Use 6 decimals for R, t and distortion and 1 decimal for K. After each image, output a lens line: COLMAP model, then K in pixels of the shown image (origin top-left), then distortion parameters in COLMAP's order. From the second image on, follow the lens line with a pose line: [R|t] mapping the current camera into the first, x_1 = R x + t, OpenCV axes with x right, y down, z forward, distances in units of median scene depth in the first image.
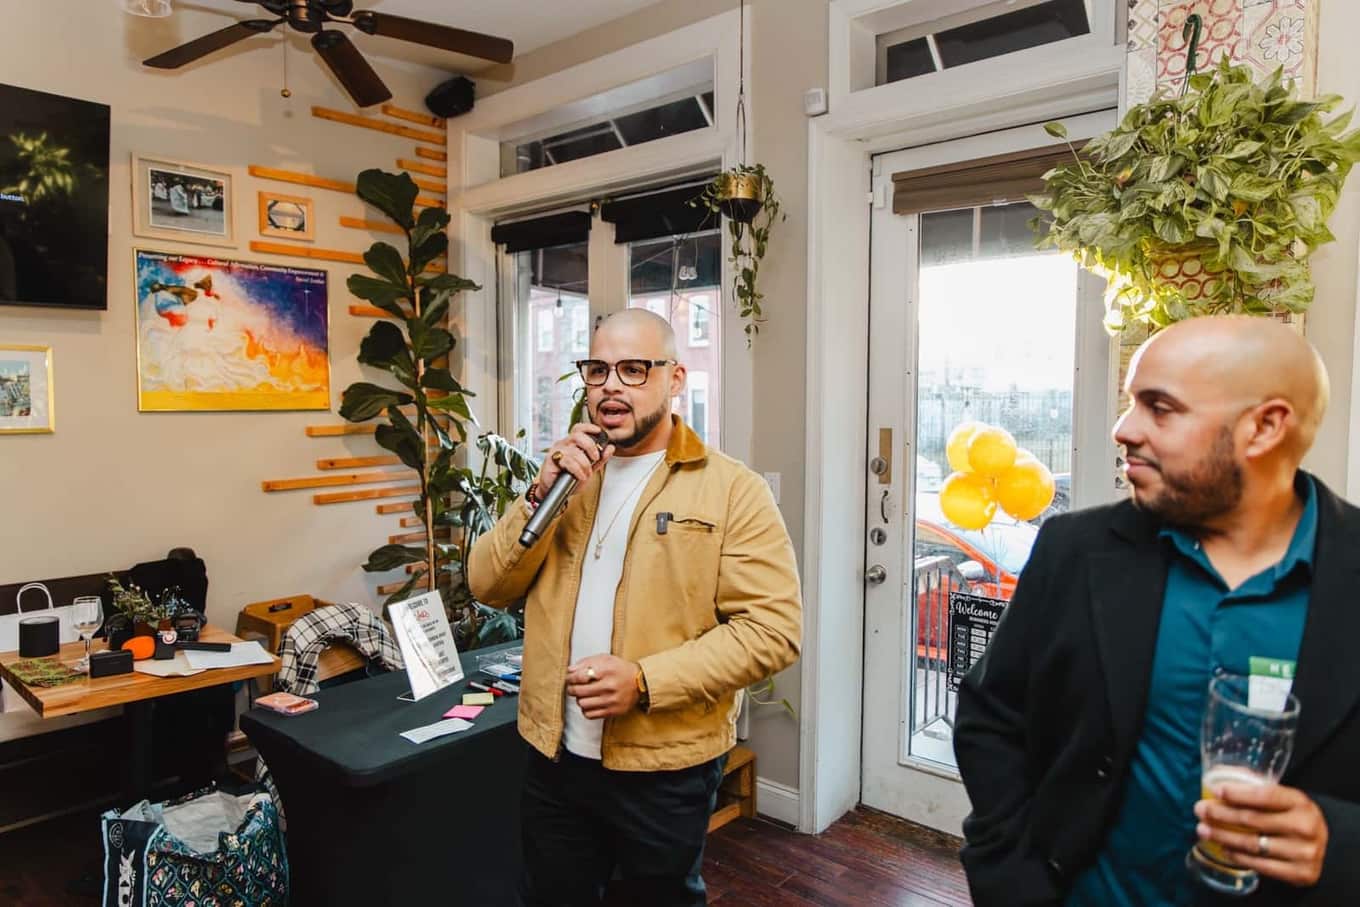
lens RADIAL K [[893.2, 0, 679.7], [0, 893.2, 450.2], [0, 0, 1]] dist [-0.010904, 0.005778]
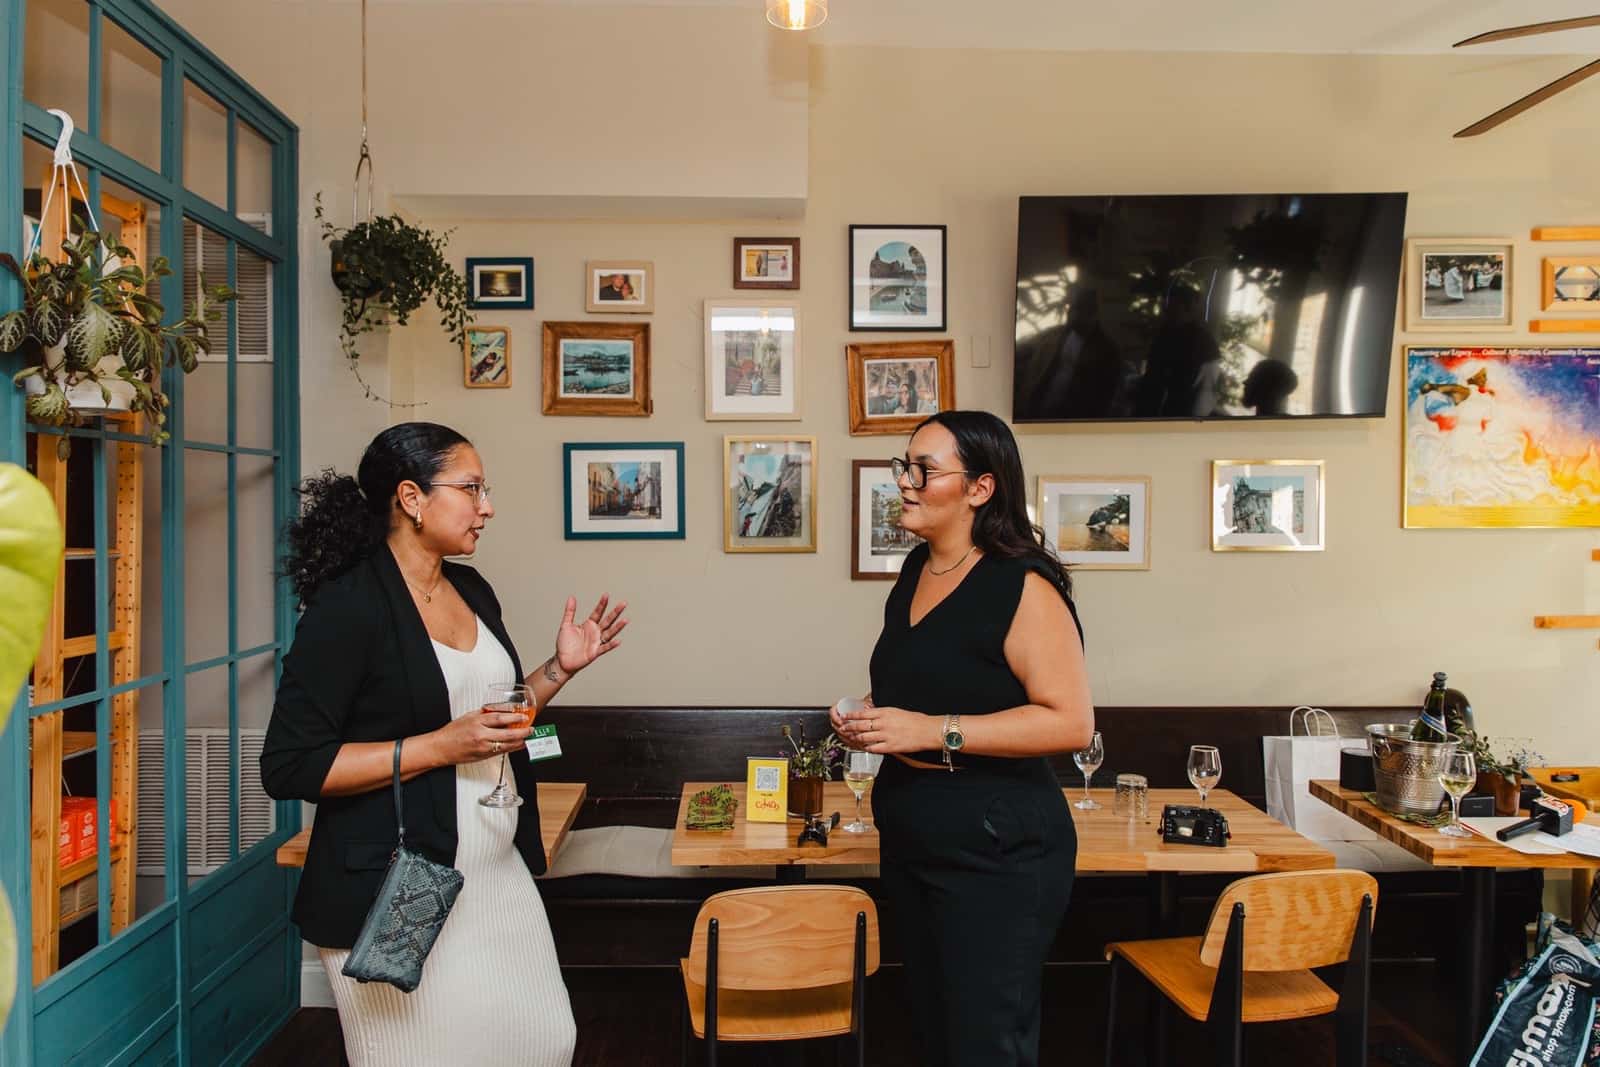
lens RADIAL K [[1050.8, 0, 799.8], [0, 1050.8, 531.5], [0, 0, 1]] dist [-0.010904, 0.005778]
pose [[0.659320, 0.007795, -0.751822, -0.209288], [-0.036763, 0.999084, -0.021881, 0.003731], [0.750964, 0.042066, 0.659002, -0.133280]]
